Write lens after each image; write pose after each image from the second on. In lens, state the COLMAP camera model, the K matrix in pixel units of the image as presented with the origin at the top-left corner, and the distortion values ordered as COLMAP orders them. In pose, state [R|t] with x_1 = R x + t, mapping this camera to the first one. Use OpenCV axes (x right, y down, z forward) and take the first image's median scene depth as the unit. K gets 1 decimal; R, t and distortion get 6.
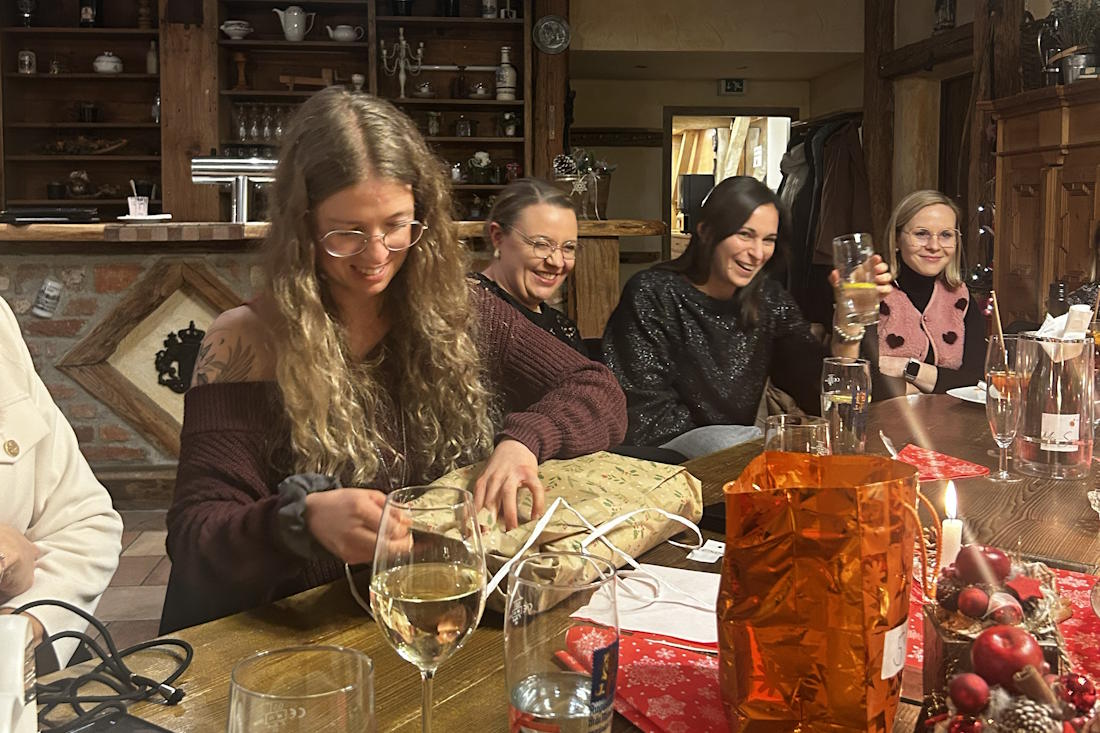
lens RADIAL K [[1100.7, 0, 548.6], [0, 1100.7, 284.1], [0, 0, 1]] dist [0.030769, 0.000000]
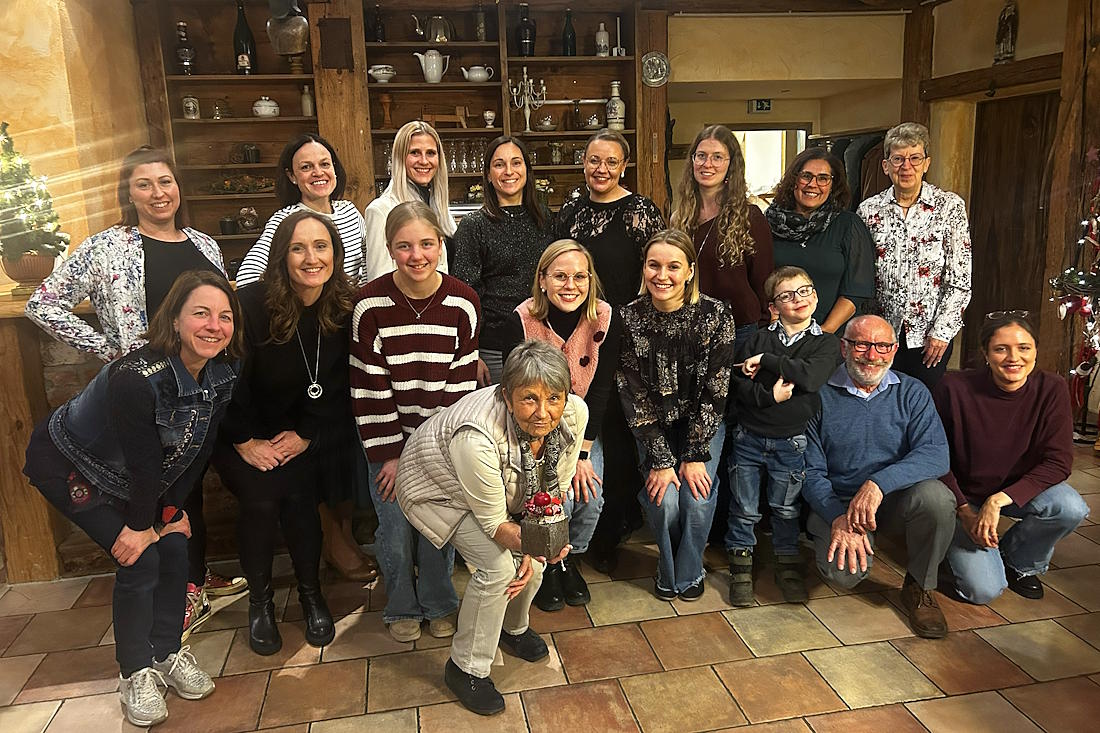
lens RADIAL K [[832.9, 0, 549.4], [0, 832.9, 349.1], [0, 0, 1]] dist [0.032543, -0.019498]
pose [[0.994288, -0.052730, 0.092791, -0.209748], [0.040490, 0.990795, 0.129173, -0.058469], [-0.098748, -0.124679, 0.987271, 0.124760]]
